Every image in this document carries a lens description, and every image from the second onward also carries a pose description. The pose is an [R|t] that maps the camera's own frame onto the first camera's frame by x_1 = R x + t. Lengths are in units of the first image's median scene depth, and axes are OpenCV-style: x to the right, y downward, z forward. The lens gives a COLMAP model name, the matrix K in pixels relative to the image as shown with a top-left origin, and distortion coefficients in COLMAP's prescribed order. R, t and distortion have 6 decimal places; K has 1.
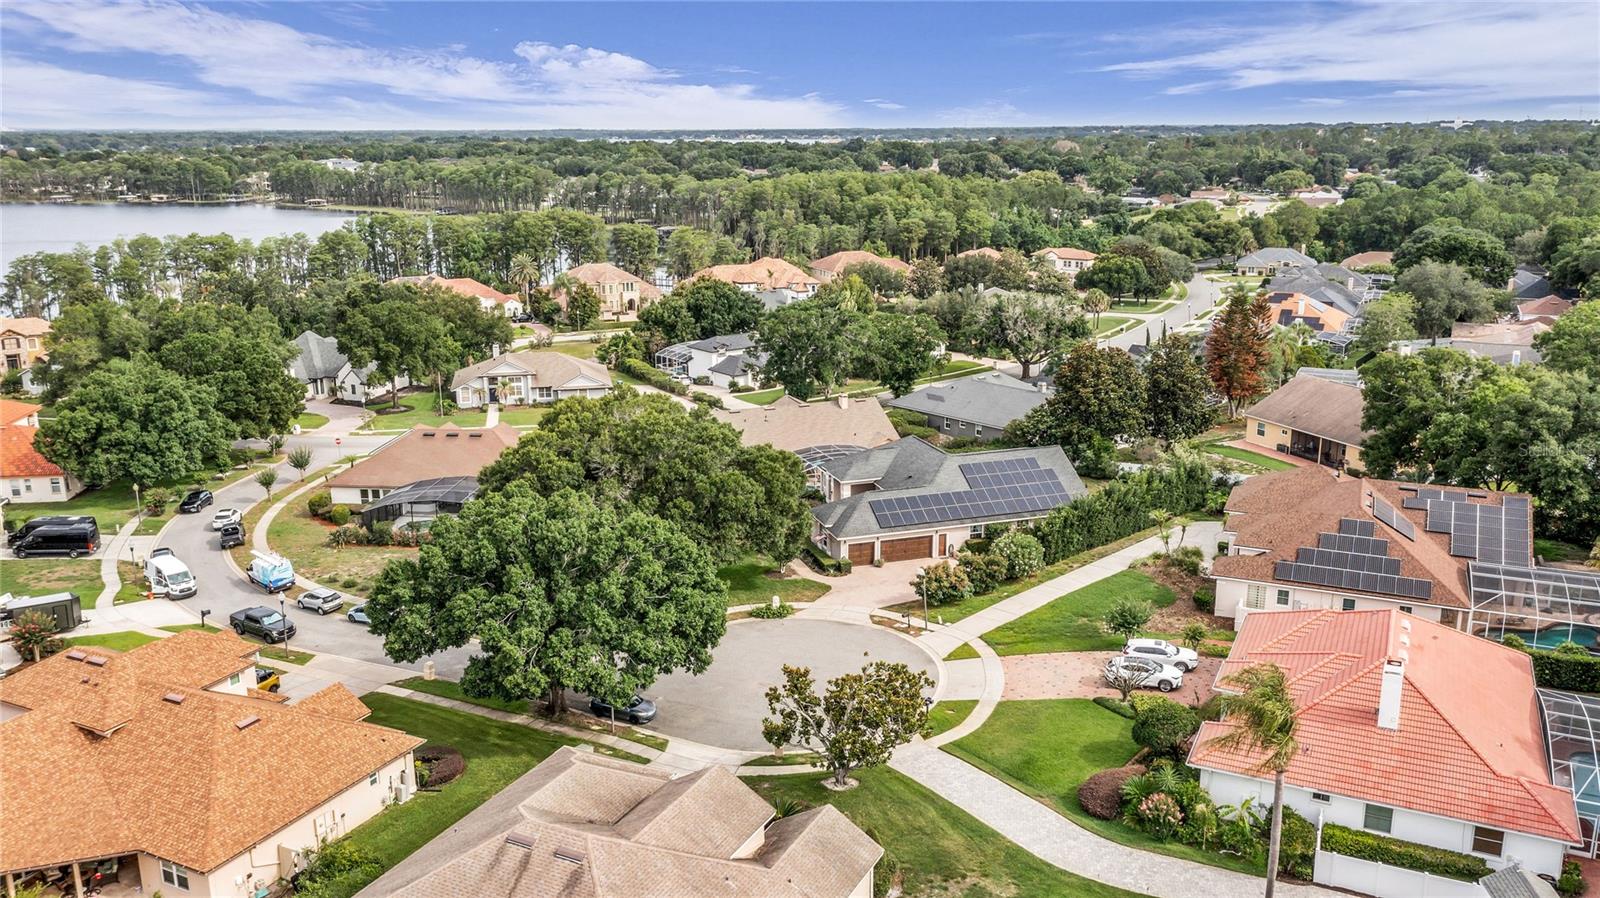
lens RADIAL K [[1249.5, 0, 819.6], [0, 1249.5, 449.4], [0, 0, 1]] dist [0.001845, 0.045943]
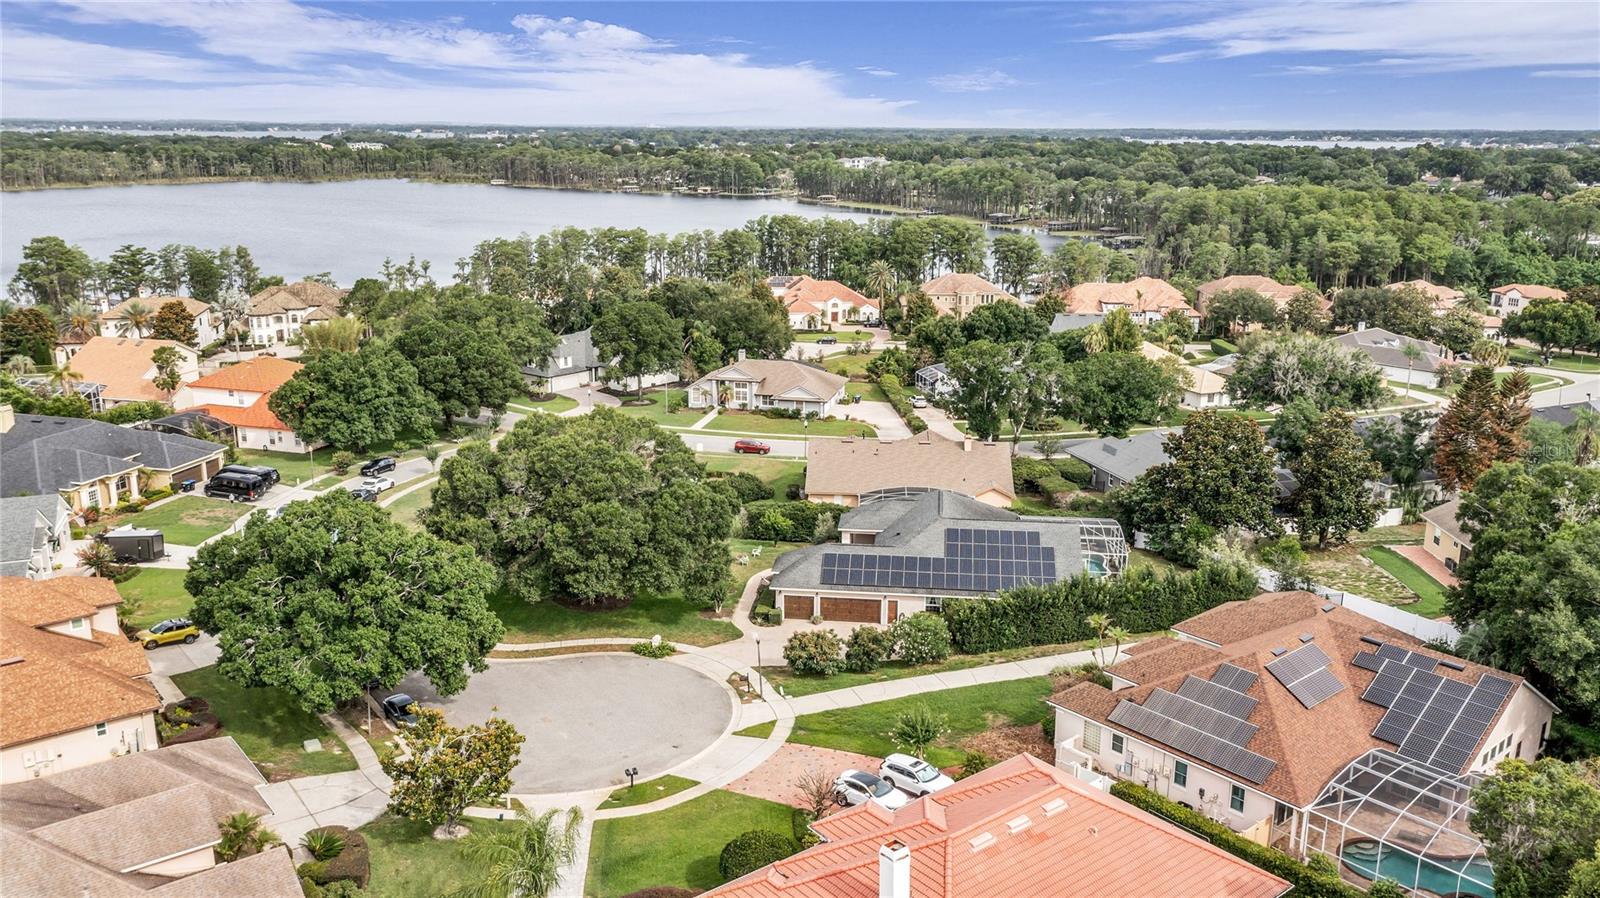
lens RADIAL K [[1261.8, 0, 800.0], [0, 1261.8, 449.0], [0, 0, 1]] dist [0.010809, 0.008054]
pose [[0.904505, 0.114699, -0.410750, 0.236656], [-0.115647, 0.993033, 0.022634, -0.032840], [0.410484, 0.027029, 0.911467, 0.069787]]
